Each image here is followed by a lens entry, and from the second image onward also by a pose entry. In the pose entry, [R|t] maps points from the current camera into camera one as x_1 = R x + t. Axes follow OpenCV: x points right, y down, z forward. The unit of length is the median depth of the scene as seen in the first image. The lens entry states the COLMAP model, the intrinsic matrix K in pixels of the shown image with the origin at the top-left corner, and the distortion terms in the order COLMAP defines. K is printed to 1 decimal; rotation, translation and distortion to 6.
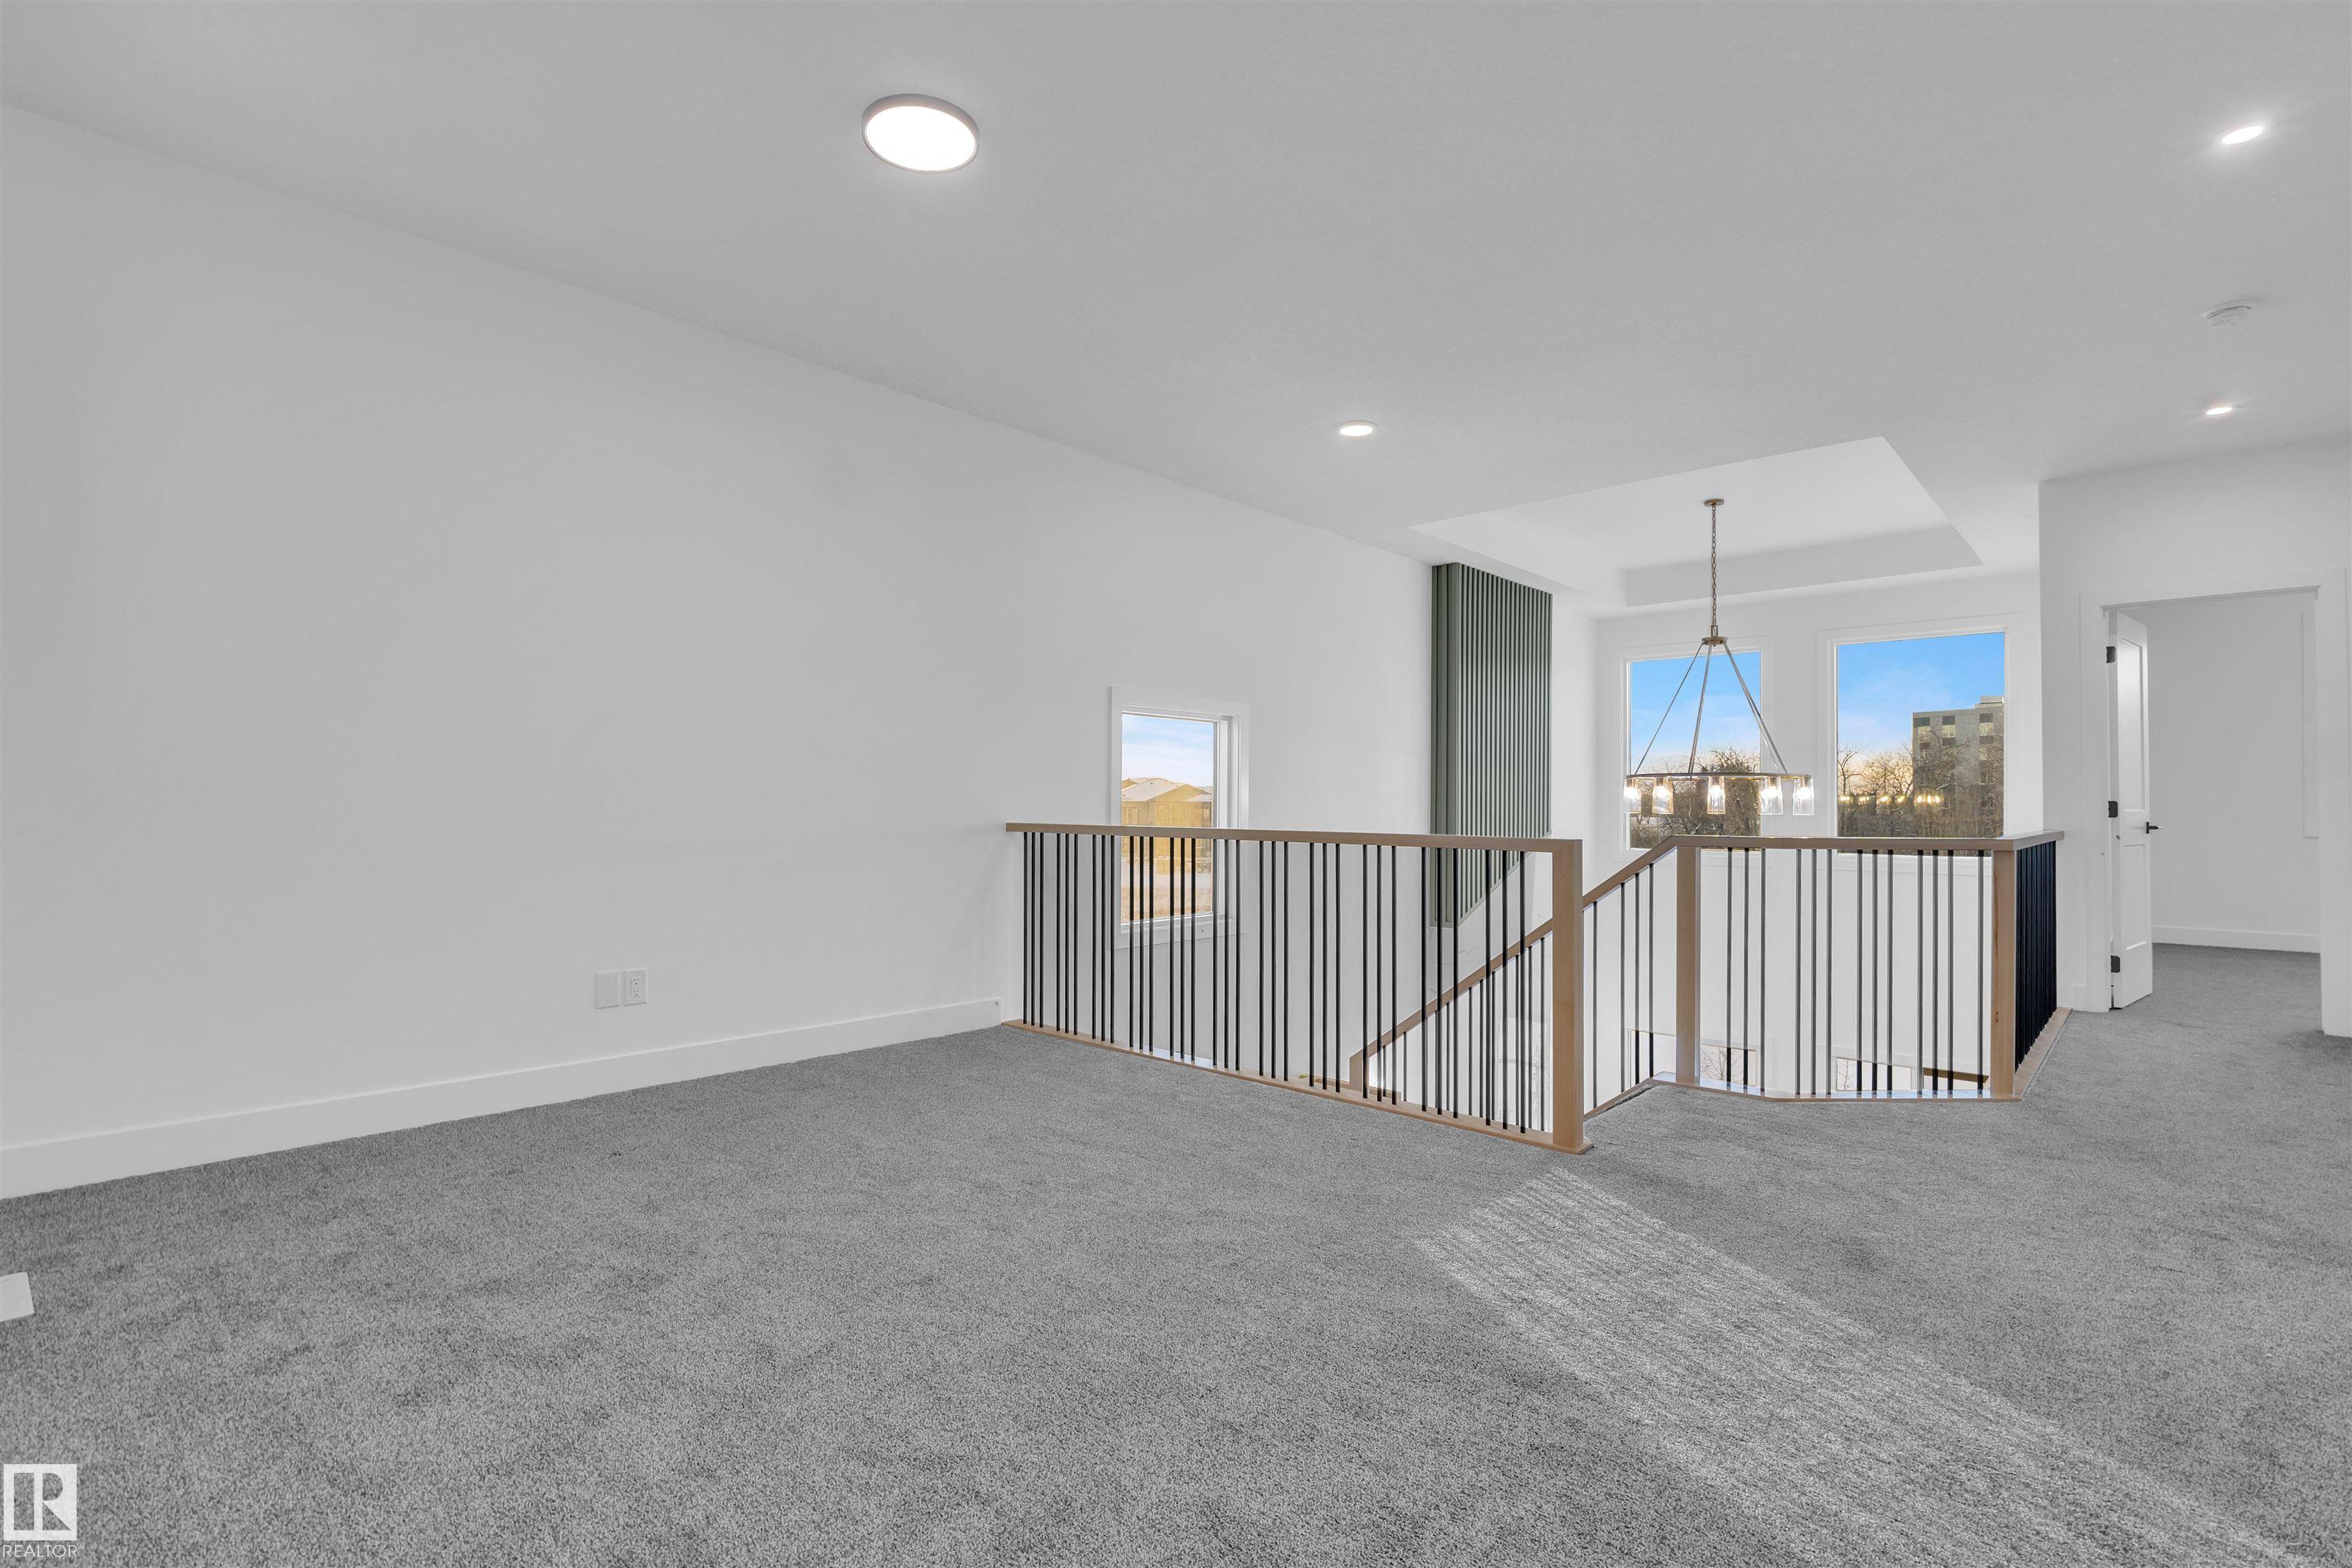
lens RADIAL K [[1086.4, 0, 1173.9], [0, 1086.4, 795.9], [0, 0, 1]] dist [-0.006146, -0.000511]
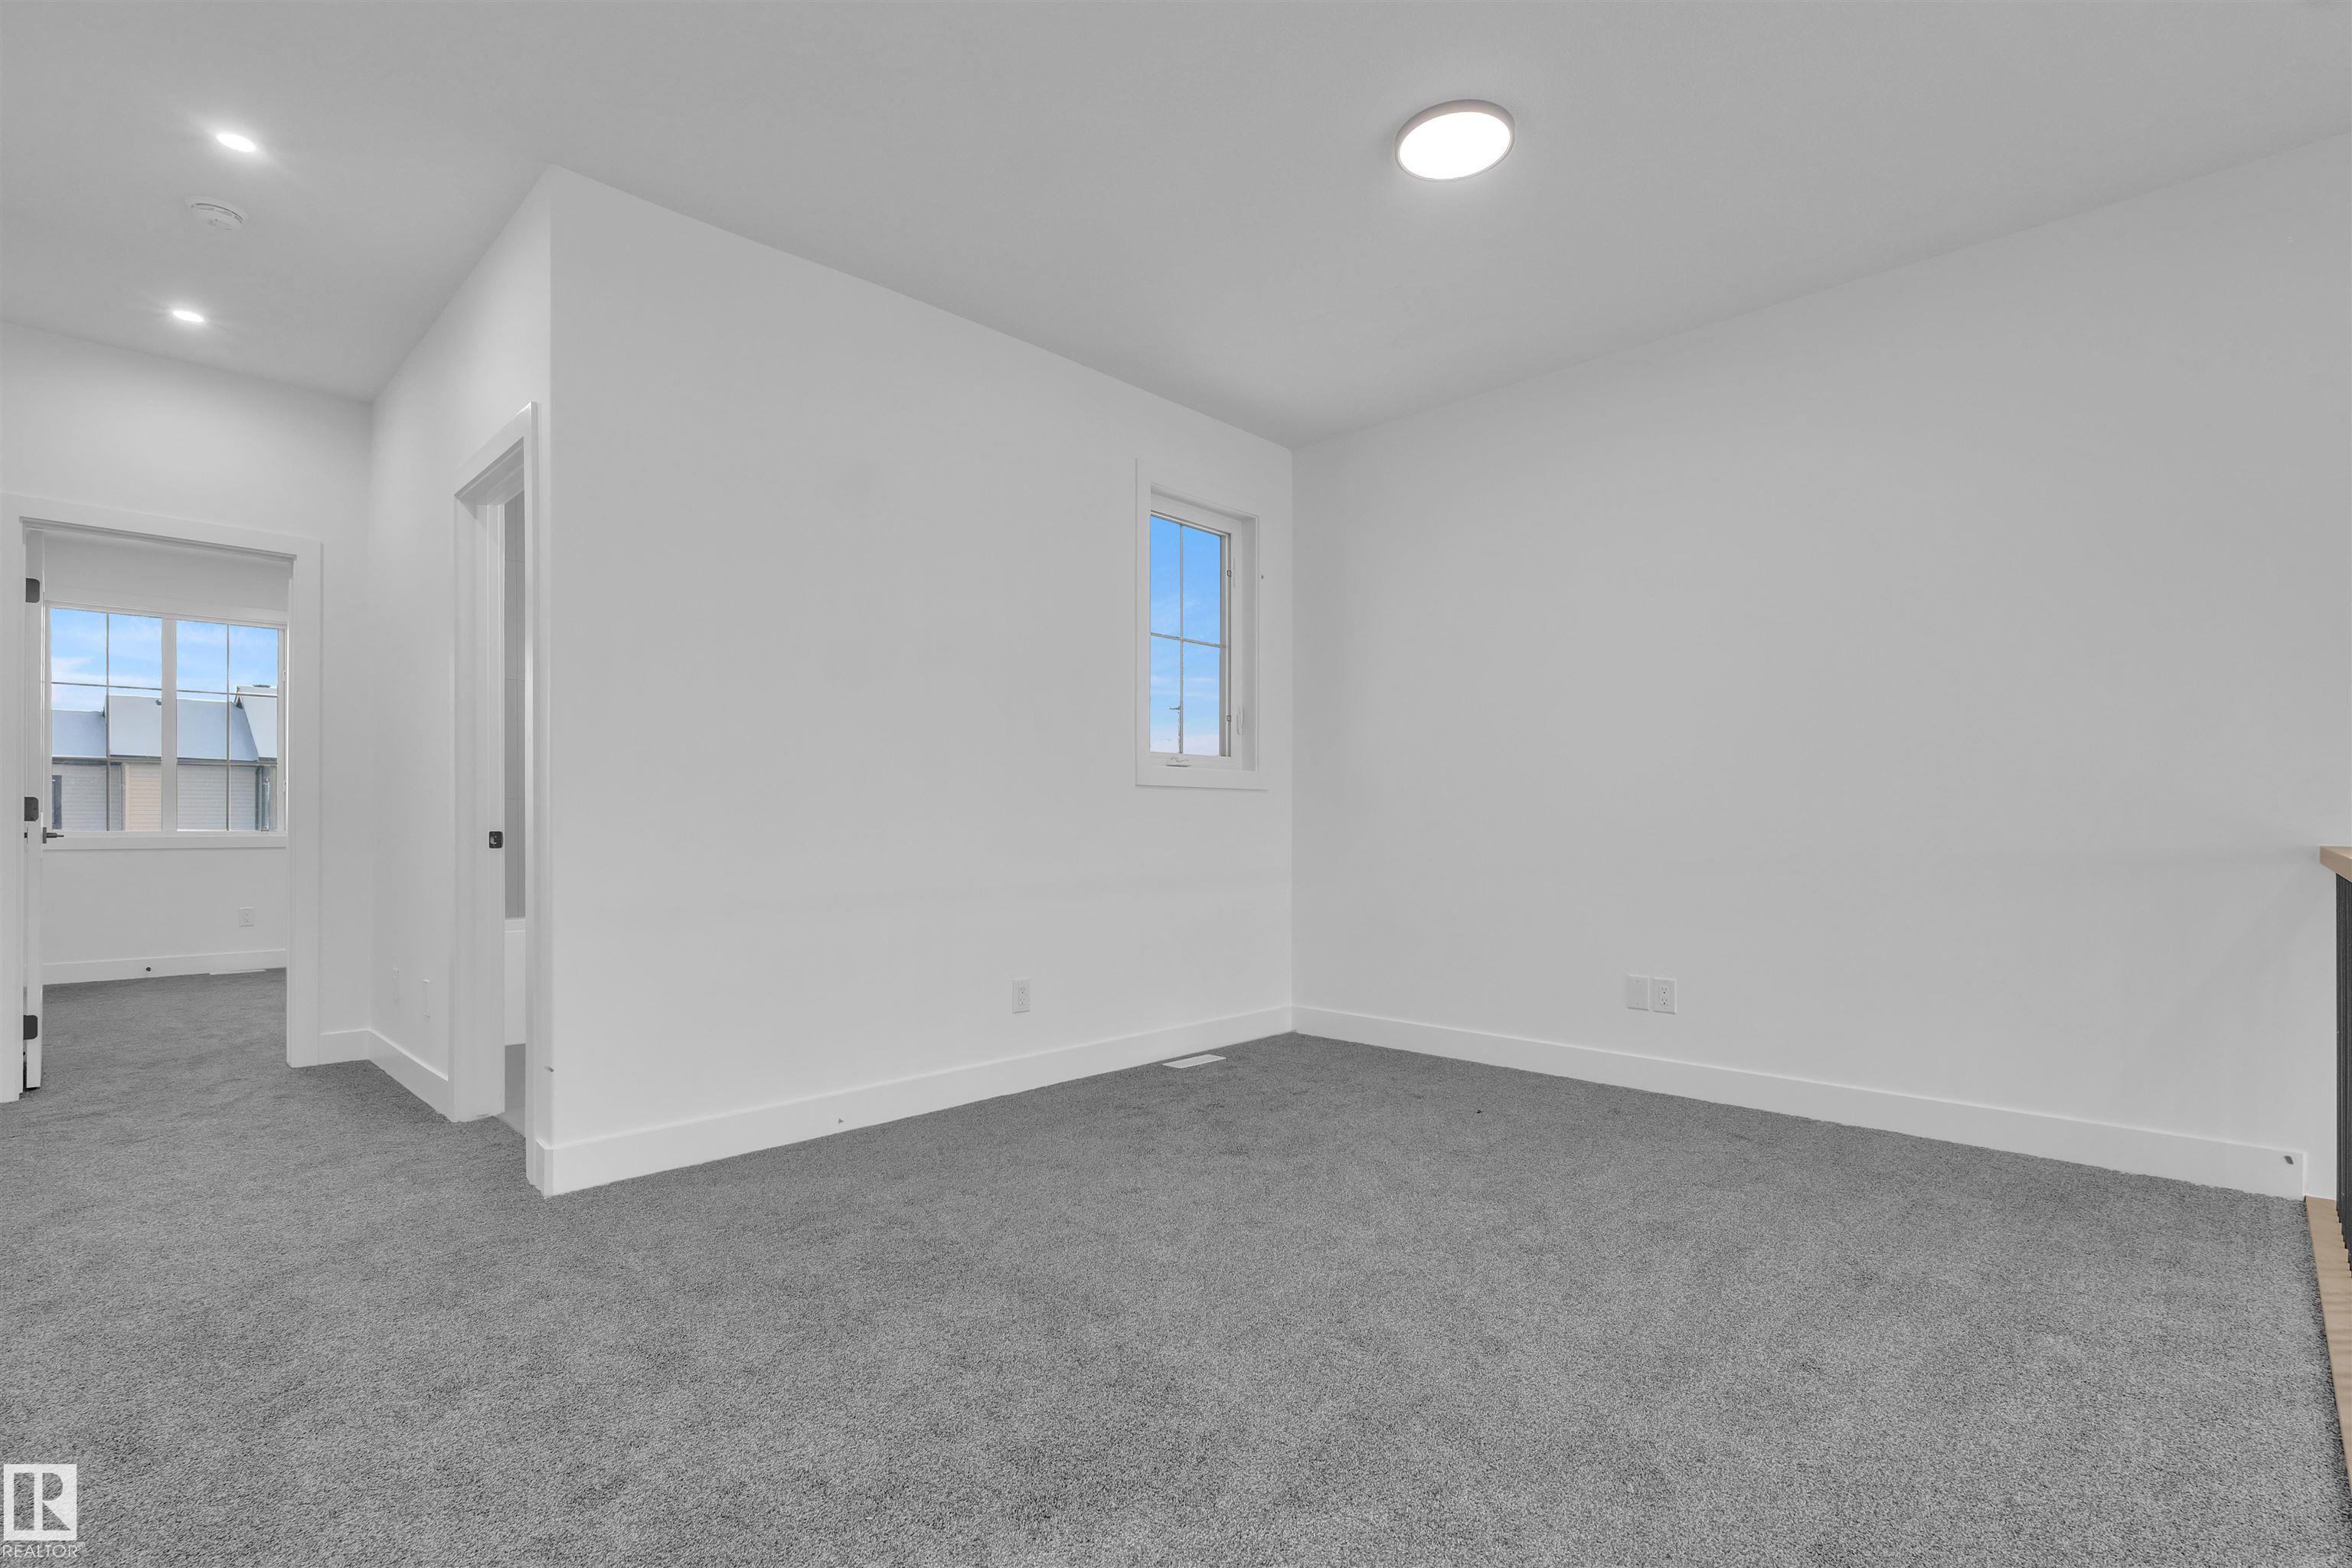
lens RADIAL K [[1086.4, 0, 1147.1], [0, 1086.4, 834.2], [0, 0, 1]] dist [-0.006146, -0.000511]
pose [[-0.045796, 0.001091, -0.998950, 0.731707], [0.018500, 0.999829, 0.000244, 0.014926], [0.998779, -0.018470, -0.045808, 0.717561]]
